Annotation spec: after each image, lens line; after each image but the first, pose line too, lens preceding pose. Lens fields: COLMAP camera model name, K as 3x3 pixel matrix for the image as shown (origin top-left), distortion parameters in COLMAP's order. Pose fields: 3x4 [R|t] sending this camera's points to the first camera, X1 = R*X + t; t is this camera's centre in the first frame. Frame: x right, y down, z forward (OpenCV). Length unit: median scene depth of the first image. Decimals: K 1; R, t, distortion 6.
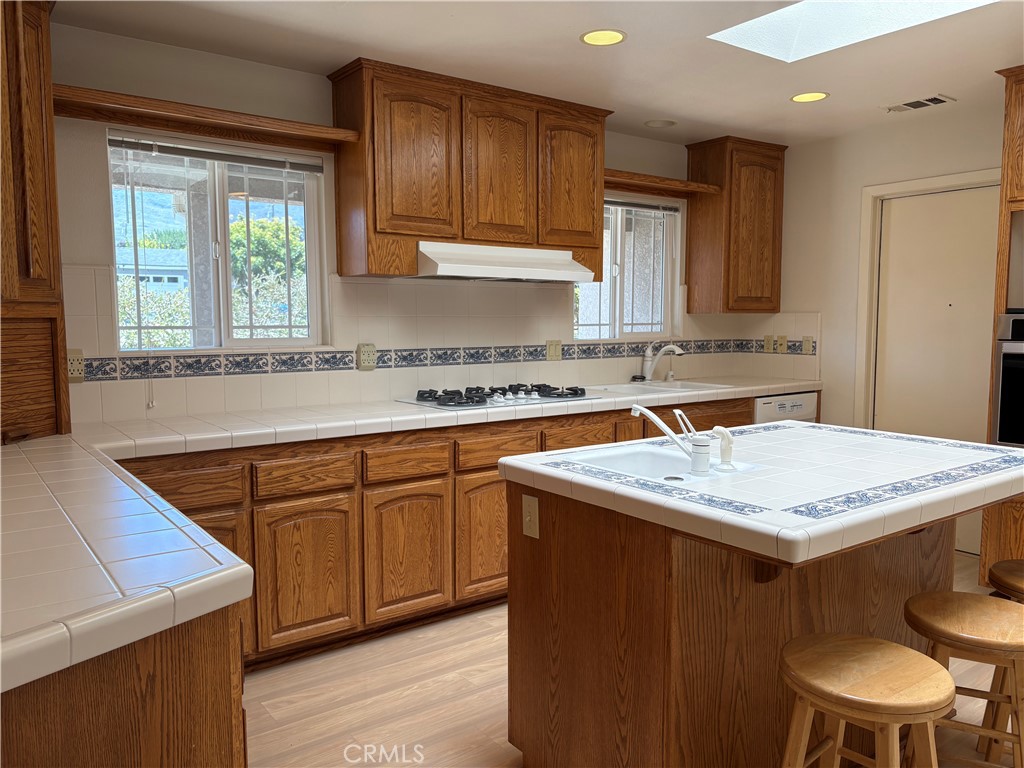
lens RADIAL K [[774.9, 0, 509.8], [0, 774.9, 389.6], [0, 0, 1]] dist [0.043118, -0.053754]
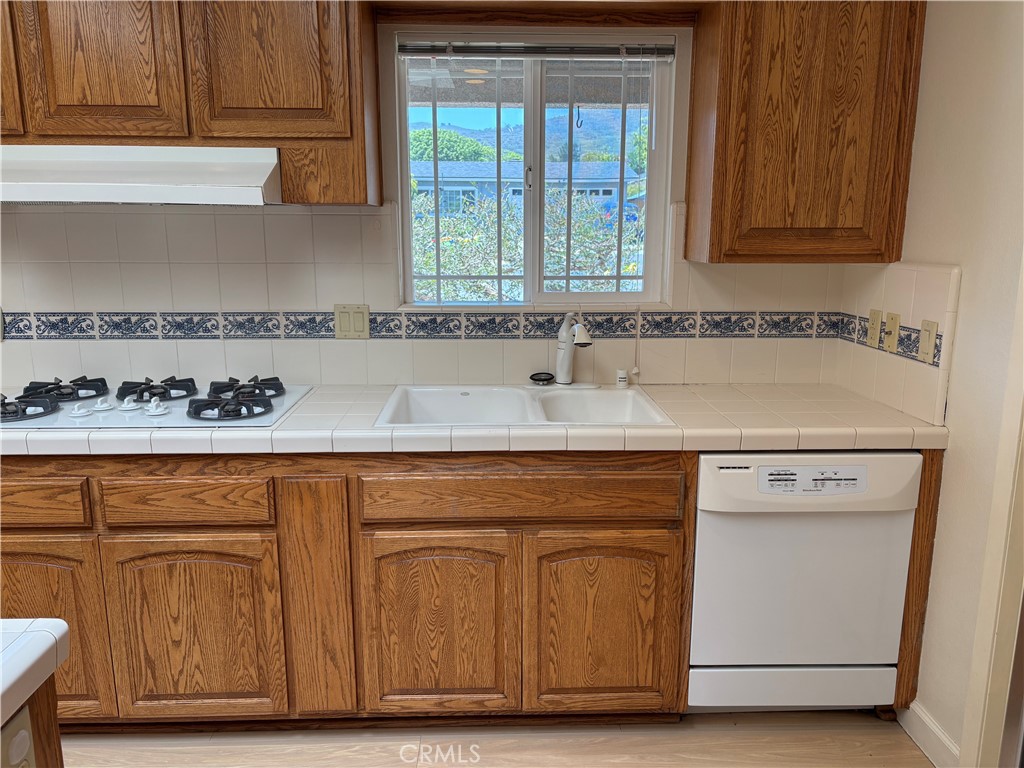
lens RADIAL K [[774.9, 0, 514.9], [0, 774.9, 384.3], [0, 0, 1]] dist [0.043118, -0.053754]
pose [[0.827057, 0.115877, -0.550045, 0.577383], [-0.056778, 0.990738, 0.123345, -0.098128], [0.559244, -0.070783, 0.825976, 0.680407]]
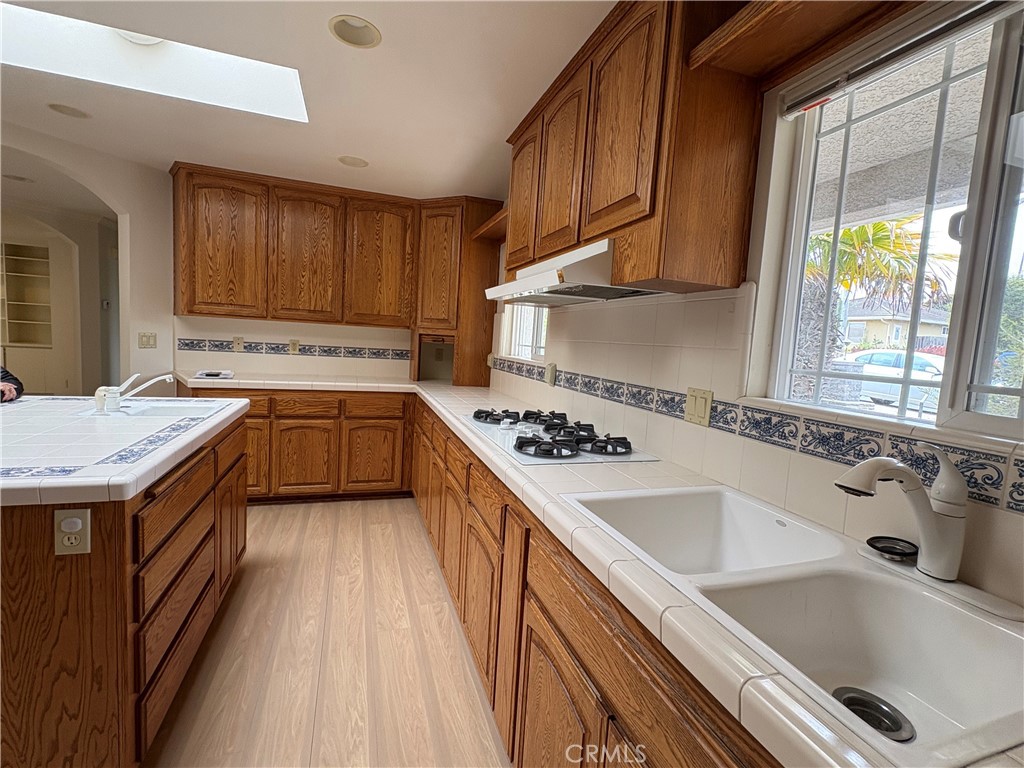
lens RADIAL K [[465.1, 0, 510.3], [0, 465.1, 385.1], [0, 0, 1]] dist [0.003596, -0.001245]
pose [[-0.306195, 0.075076, -0.949004, 0.505023], [-0.147463, 0.981112, 0.125195, -0.104818], [0.940478, 0.178277, -0.289341, 1.137062]]
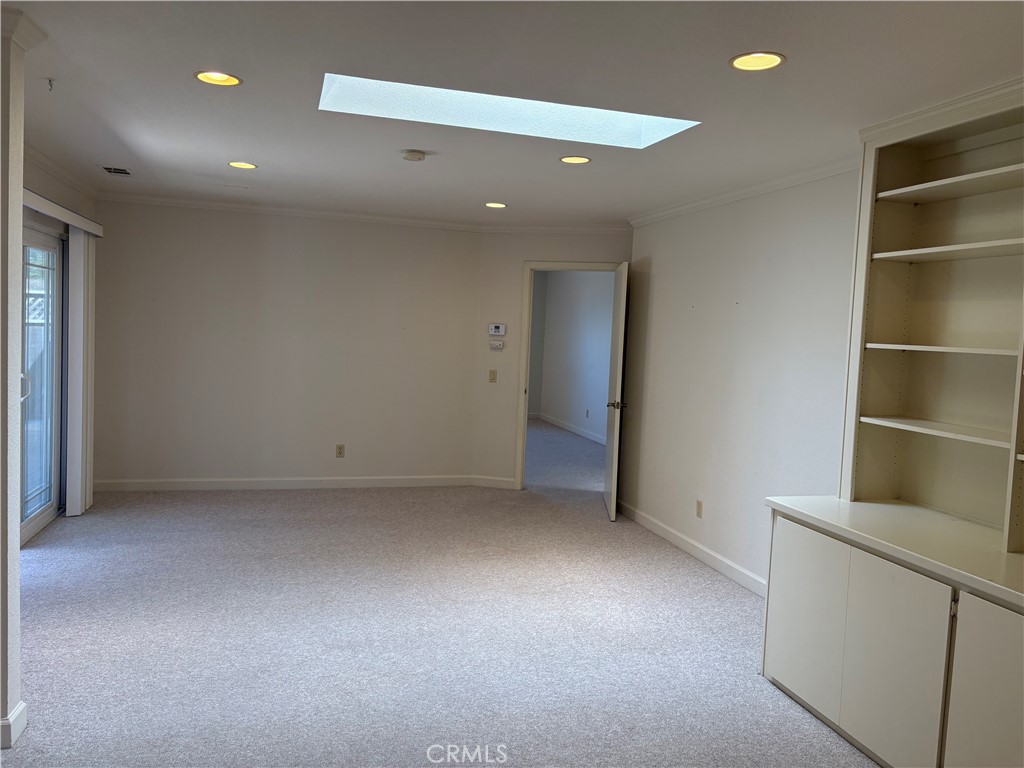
lens RADIAL K [[774.9, 0, 514.9], [0, 774.9, 382.2], [0, 0, 1]] dist [0.043118, -0.053754]
pose [[-0.935315, -0.065609, 0.347680, -0.508823], [-0.010788, 0.987489, 0.157321, 0.010292], [-0.353652, 0.143394, -0.924321, -0.596125]]
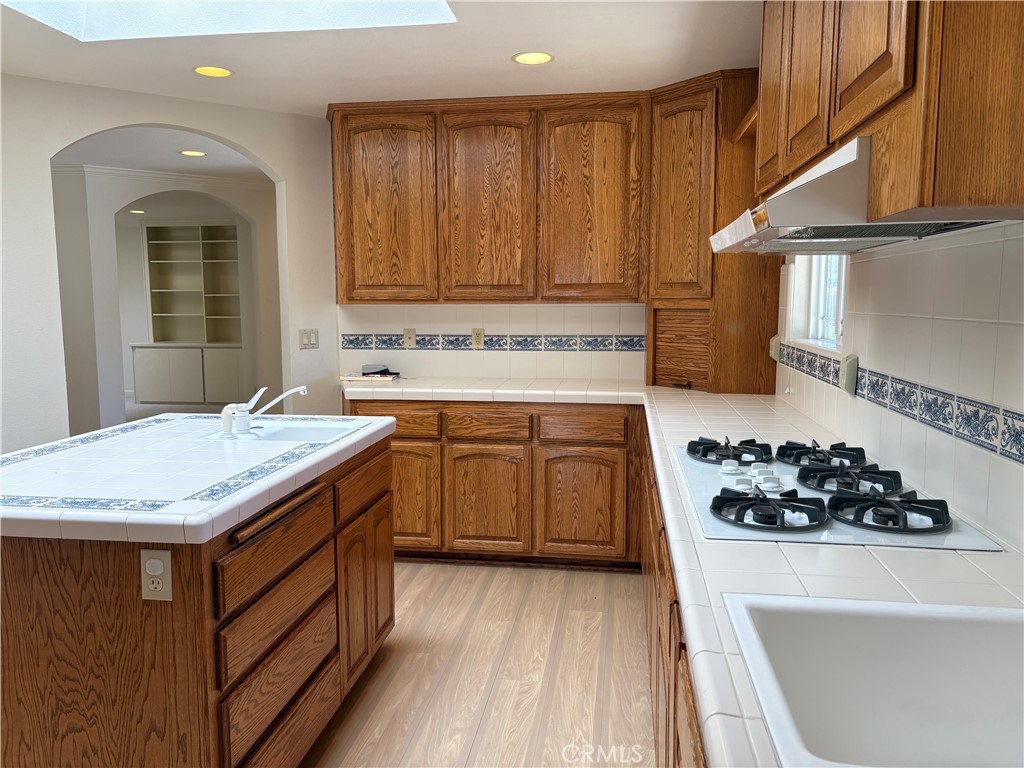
lens RADIAL K [[774.9, 0, 506.9], [0, 774.9, 384.5], [0, 0, 1]] dist [0.043118, -0.053754]
pose [[-0.708244, 0.083845, -0.700971, 0.474257], [-0.059722, 0.982247, 0.177830, -0.132308], [0.703437, 0.167811, -0.690663, 1.236405]]
